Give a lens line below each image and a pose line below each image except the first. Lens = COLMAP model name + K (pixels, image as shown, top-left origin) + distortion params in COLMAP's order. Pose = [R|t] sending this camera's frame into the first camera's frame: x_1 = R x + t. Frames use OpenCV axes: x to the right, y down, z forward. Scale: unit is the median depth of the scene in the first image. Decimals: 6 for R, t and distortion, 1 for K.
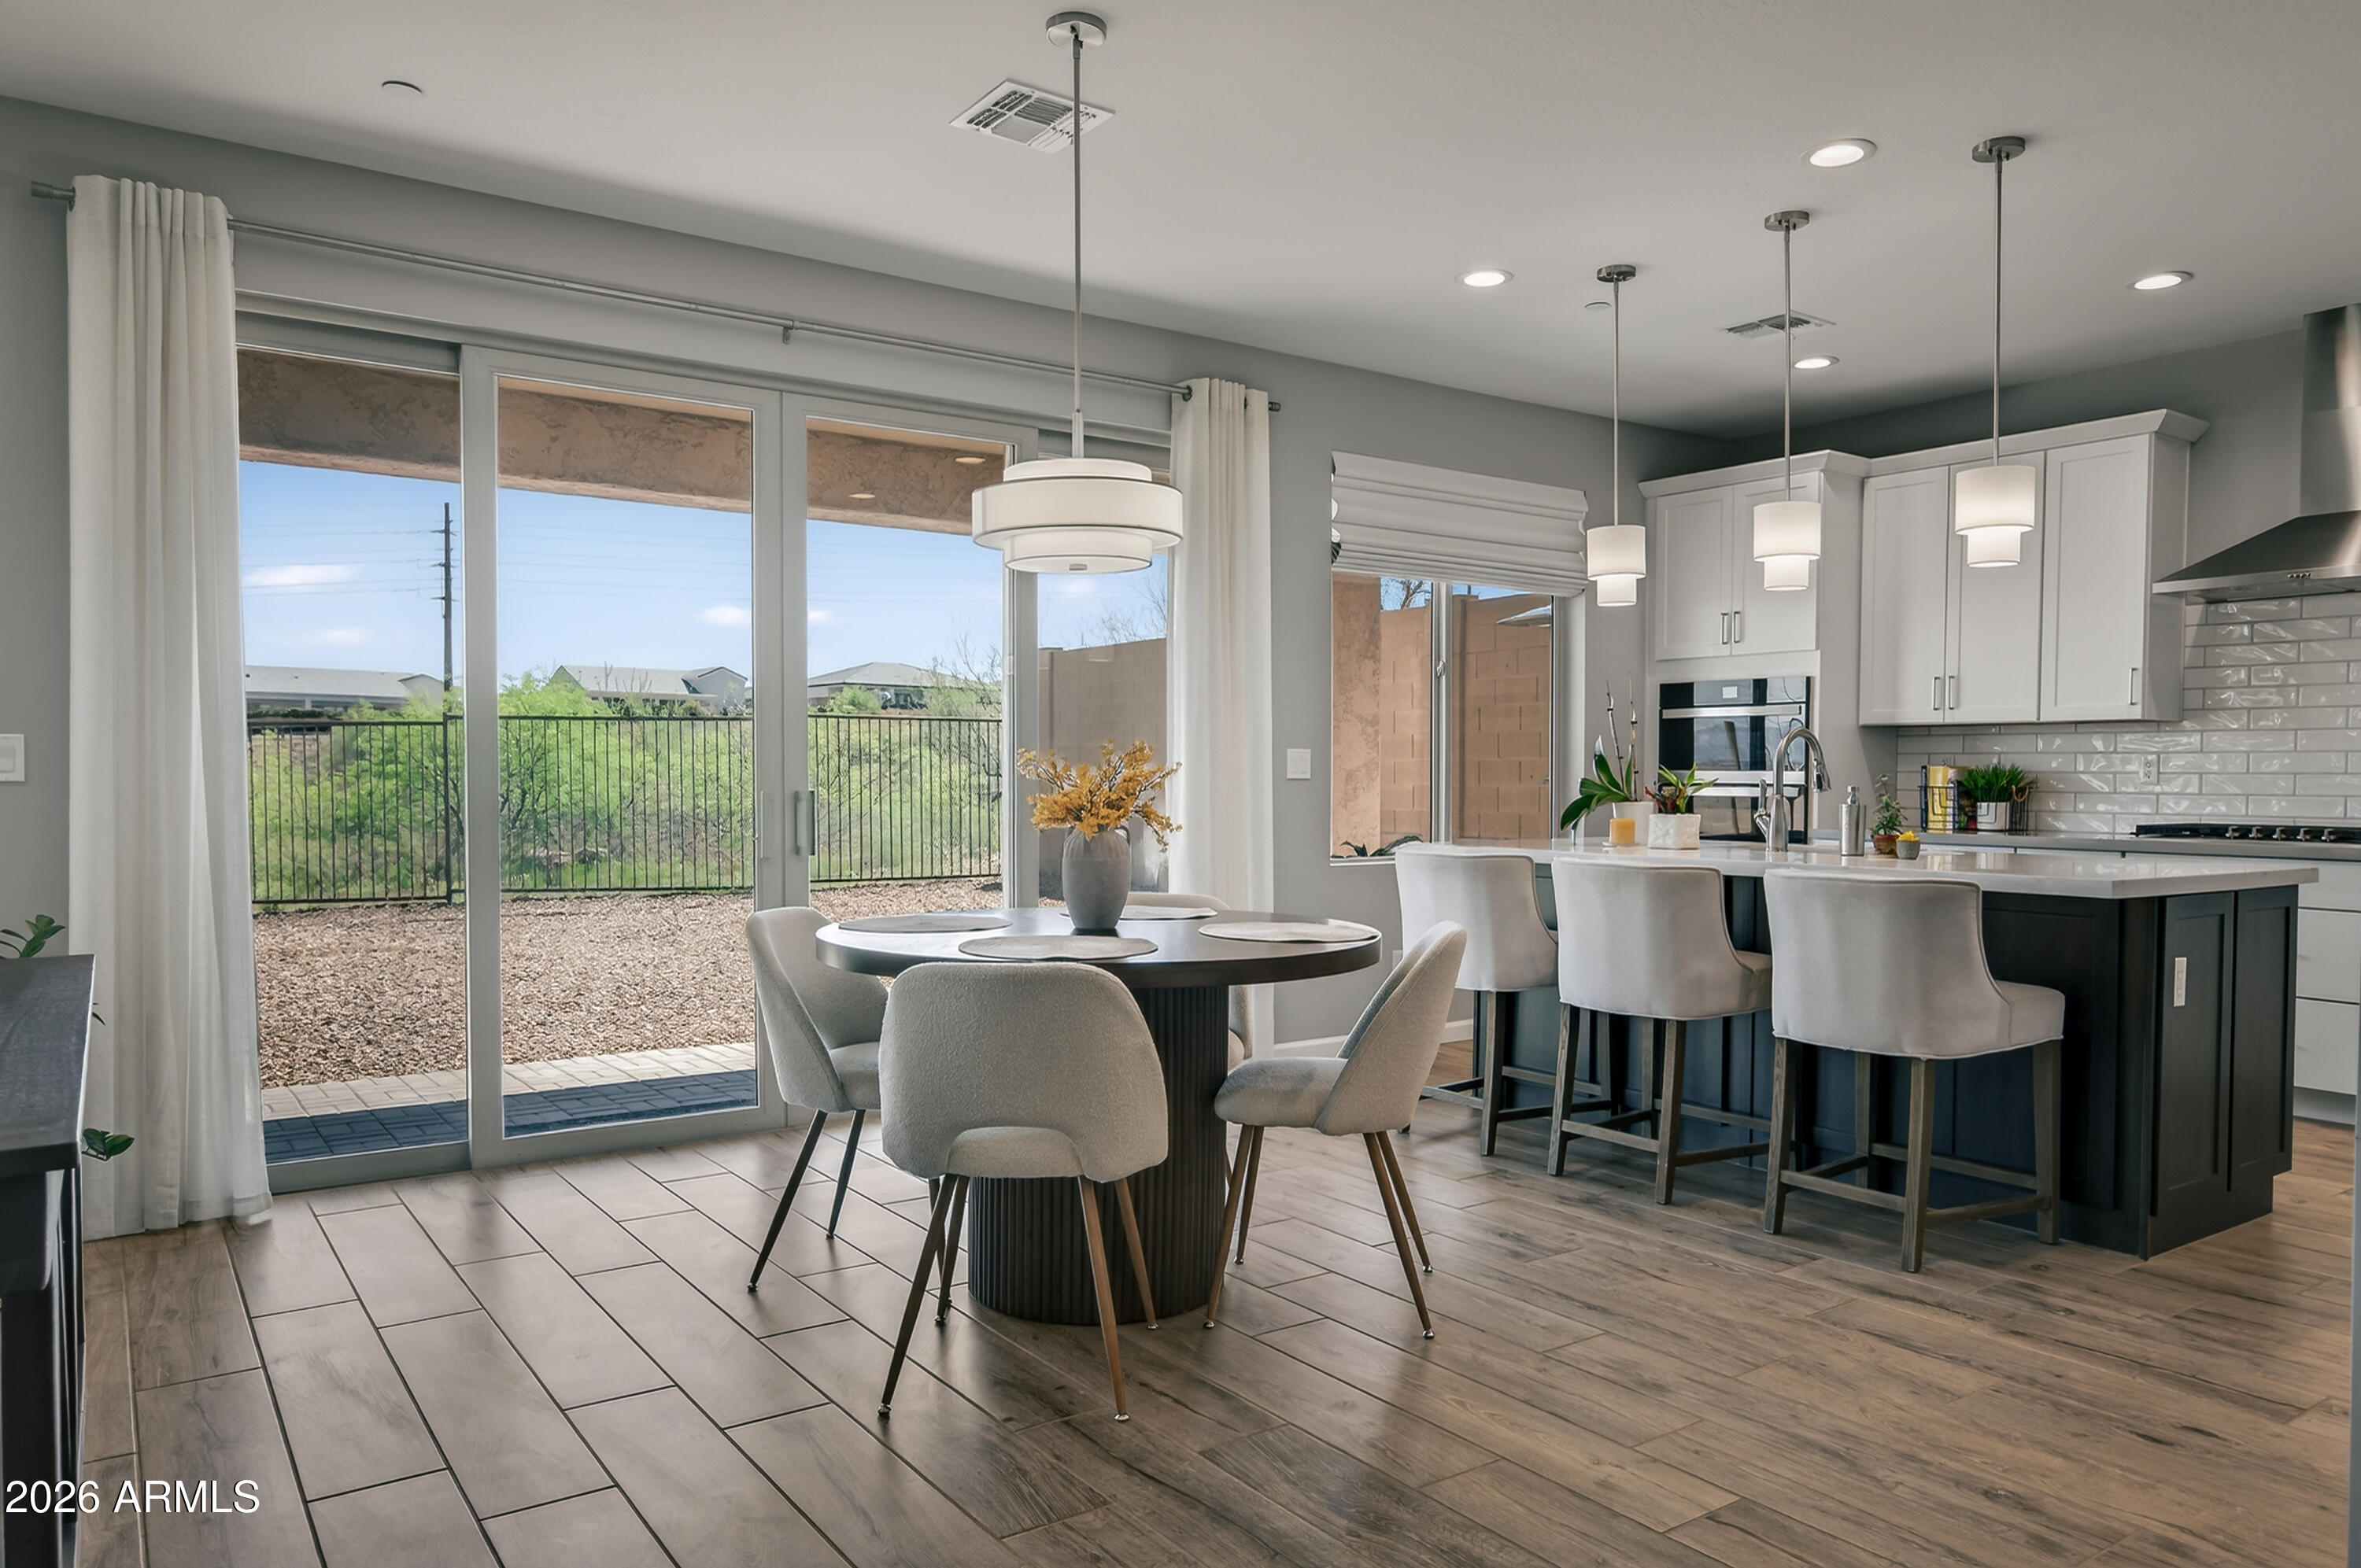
lens RADIAL K [[1547.7, 0, 1182.9], [0, 1547.7, 815.3], [0, 0, 1]] dist [-0.009464, 0.008726]
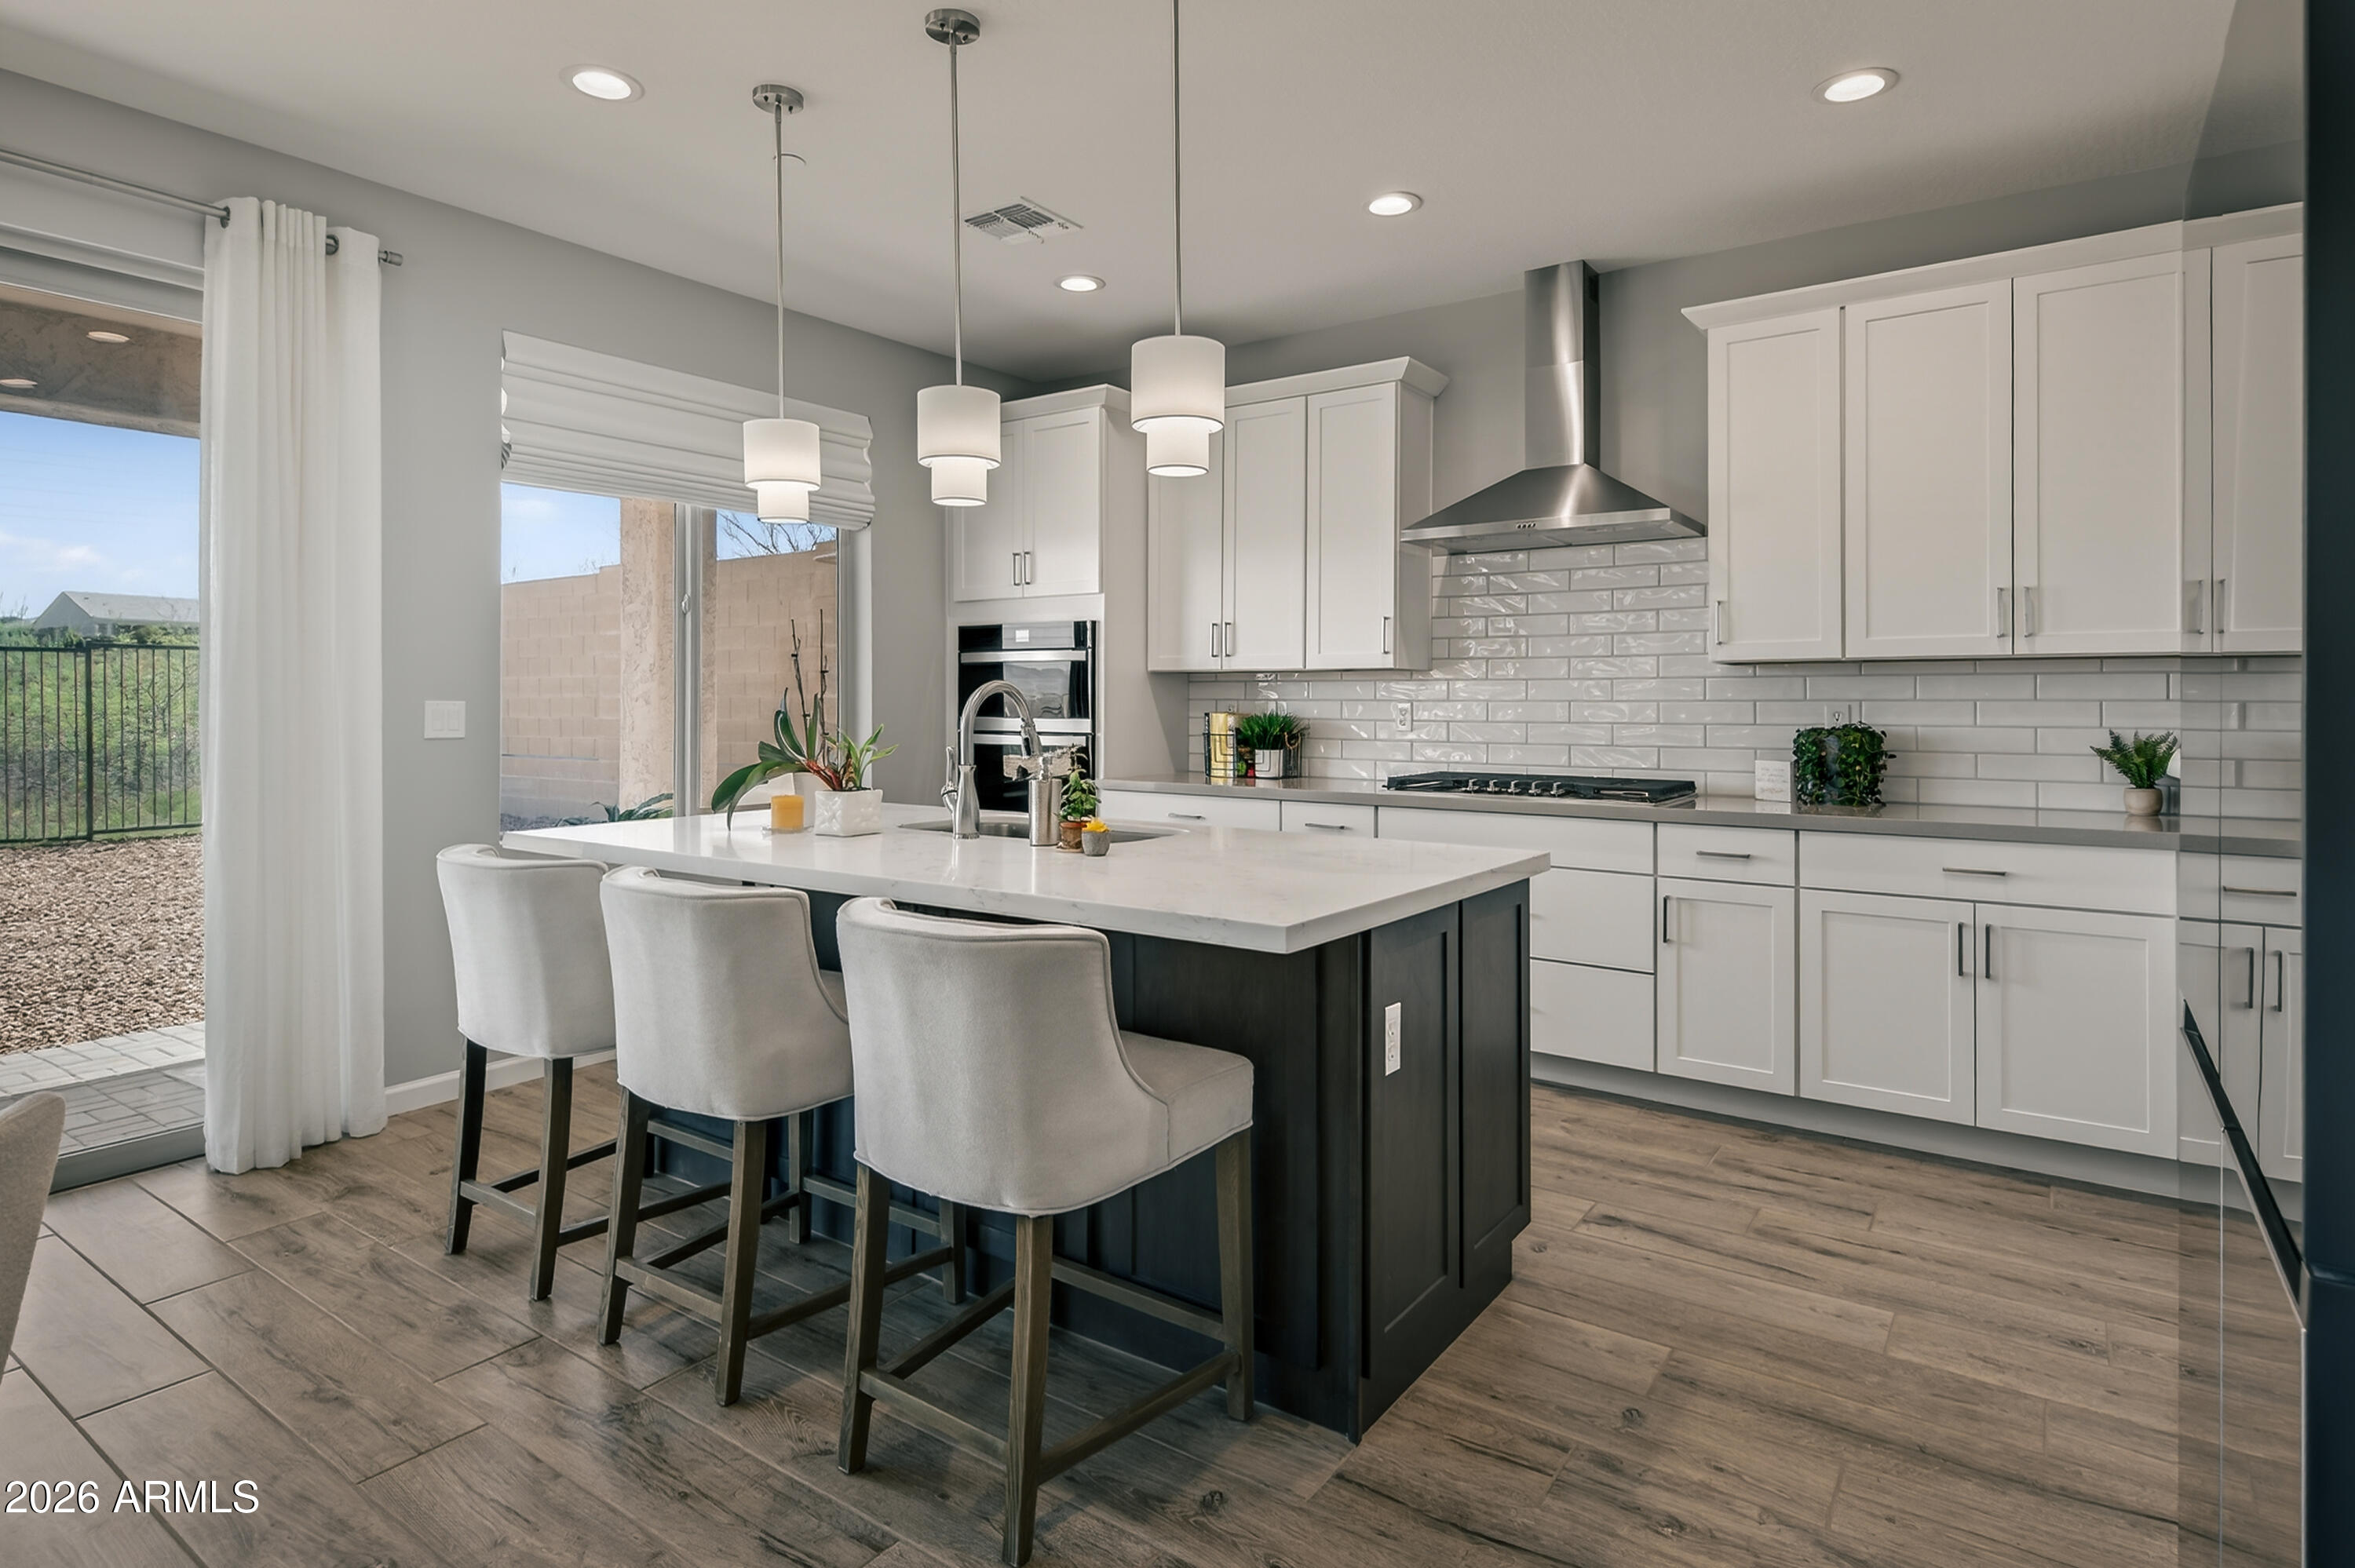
lens RADIAL K [[1229.6, 0, 1162.9], [0, 1229.6, 699.0], [0, 0, 1]] dist [0.002798, -0.001127]
pose [[0.944600, -0.003586, 0.328203, 0.224876], [0.012703, 0.999591, -0.025636, -0.024367], [-0.327977, 0.028385, 0.944259, 0.308030]]
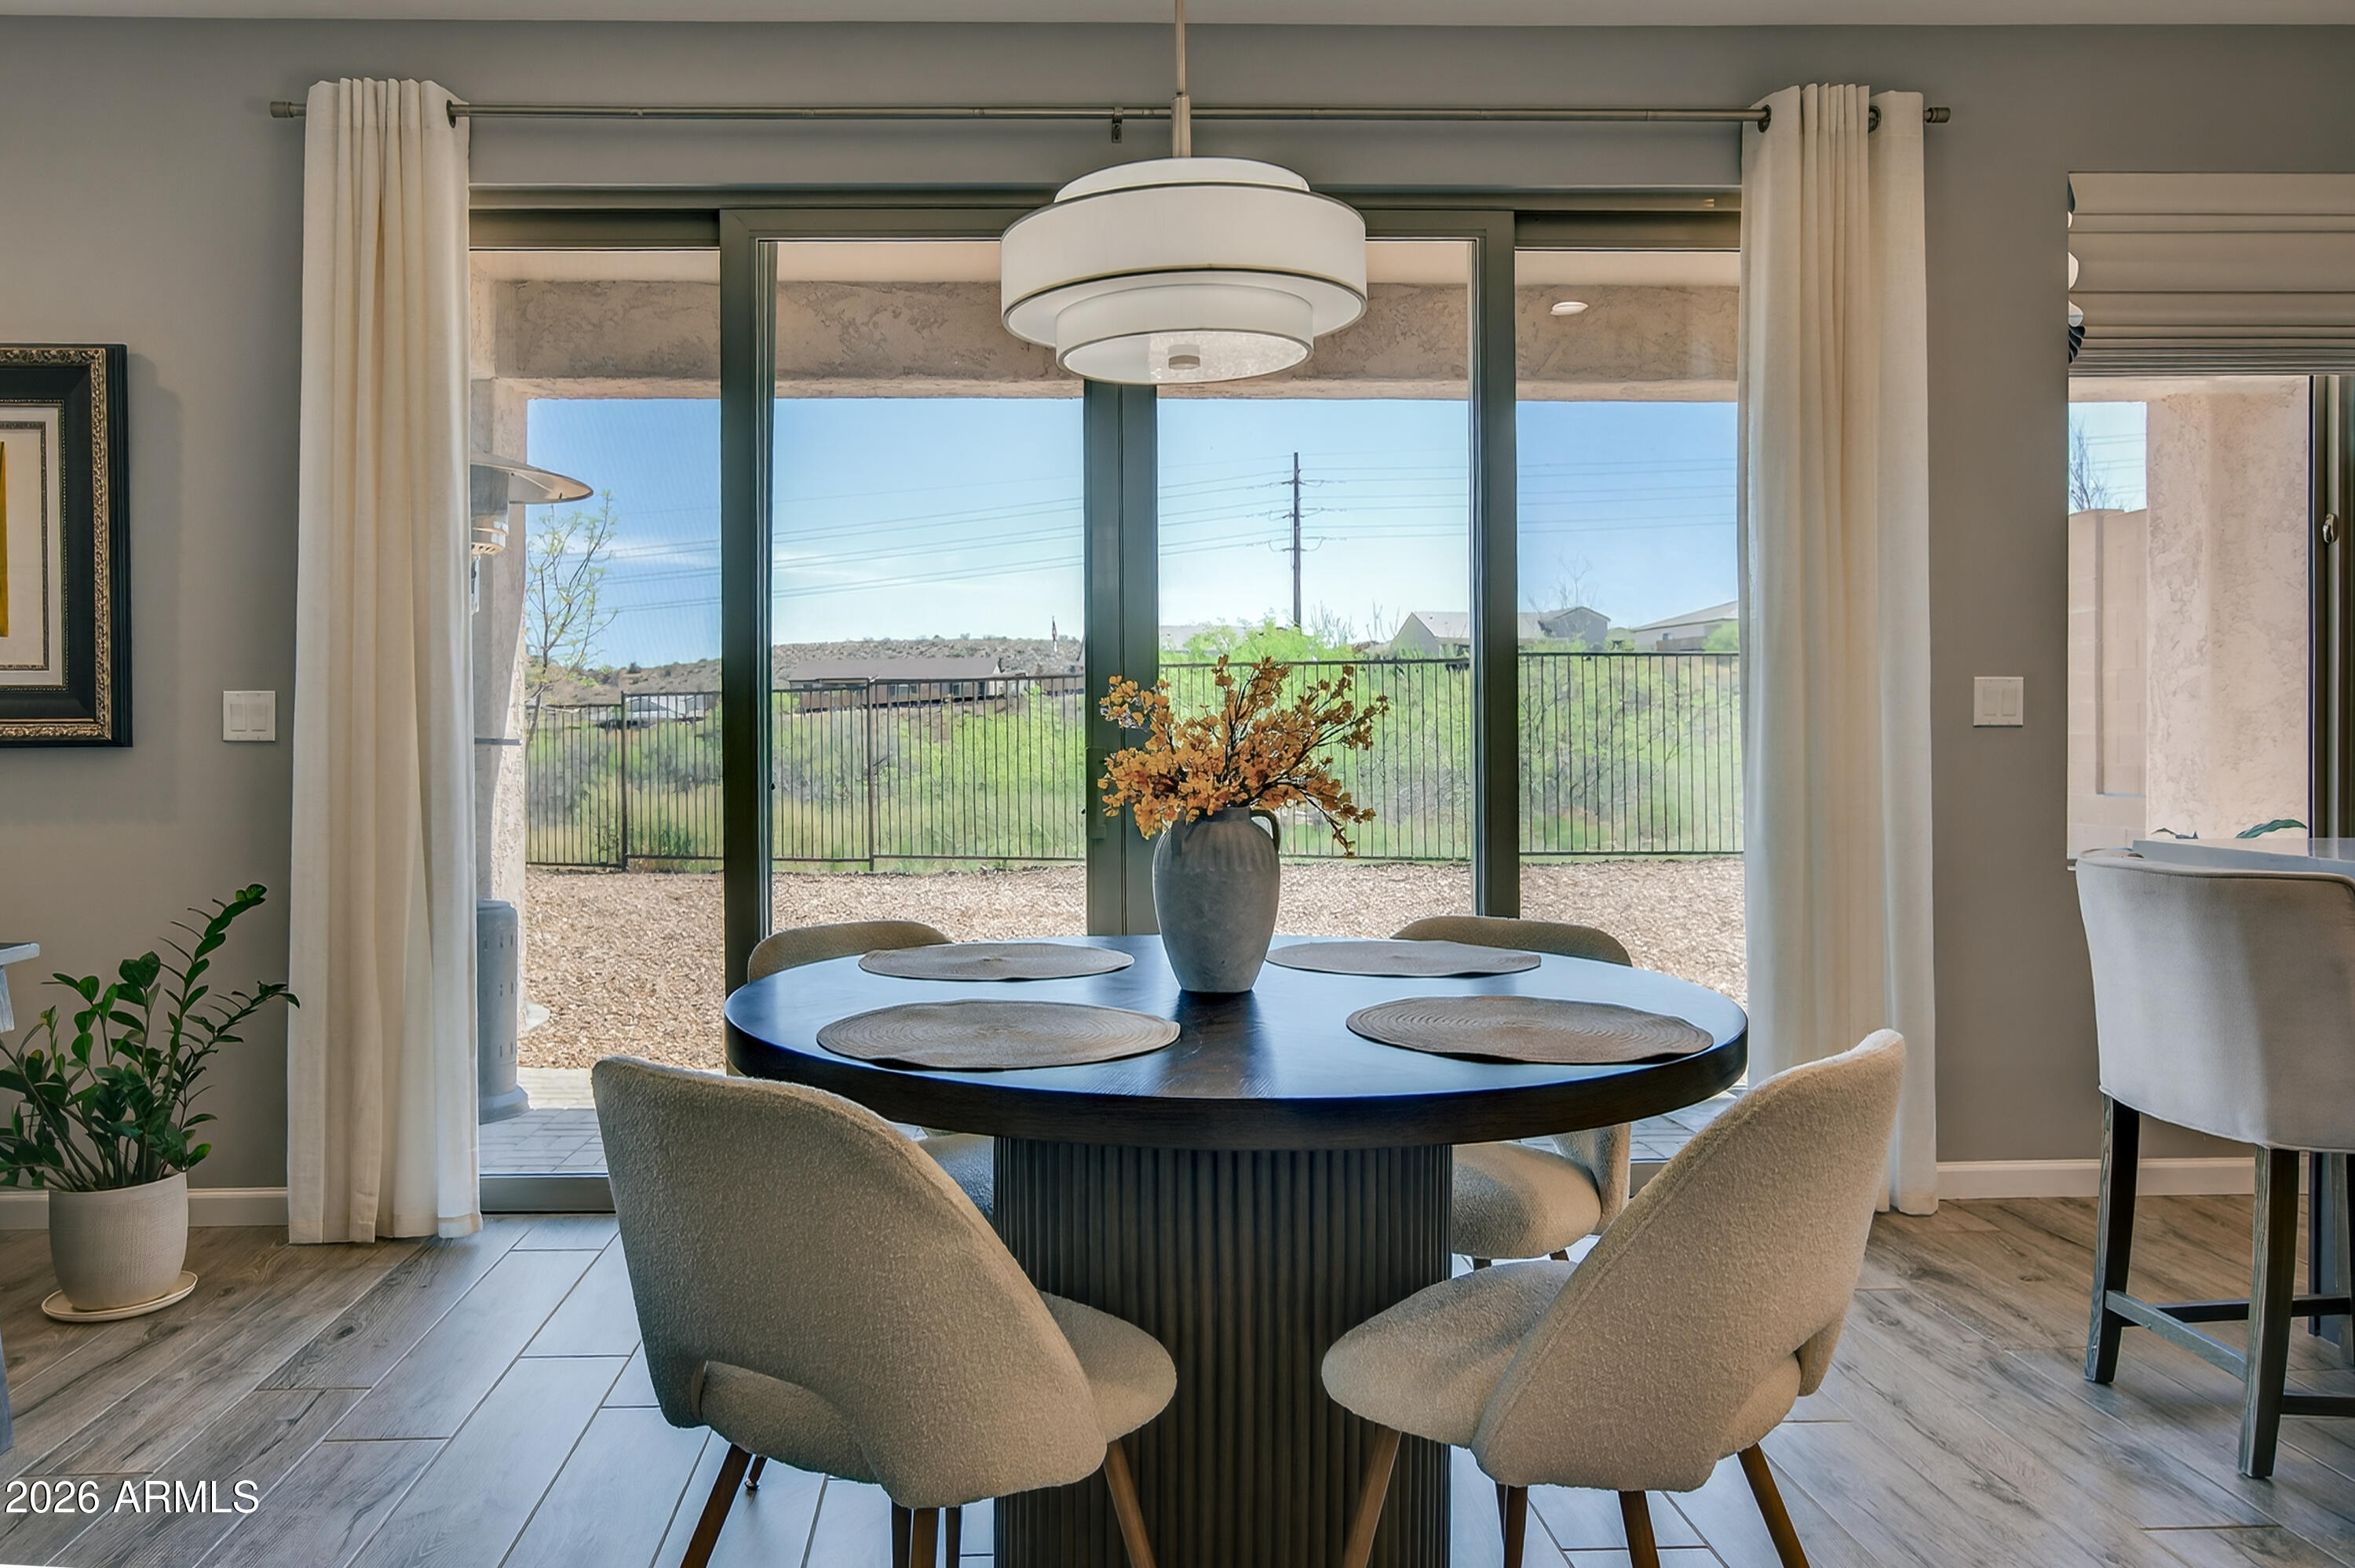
lens RADIAL K [[1703.3, 0, 1095.9], [0, 1703.3, 732.0], [0, 0, 1]] dist [0.005494, 0.005665]
pose [[0.833361, -0.006515, -0.552691, 0.156409], [-0.005924, 0.999768, -0.020717, -0.005484], [0.552697, 0.020539, 0.833129, 0.267543]]
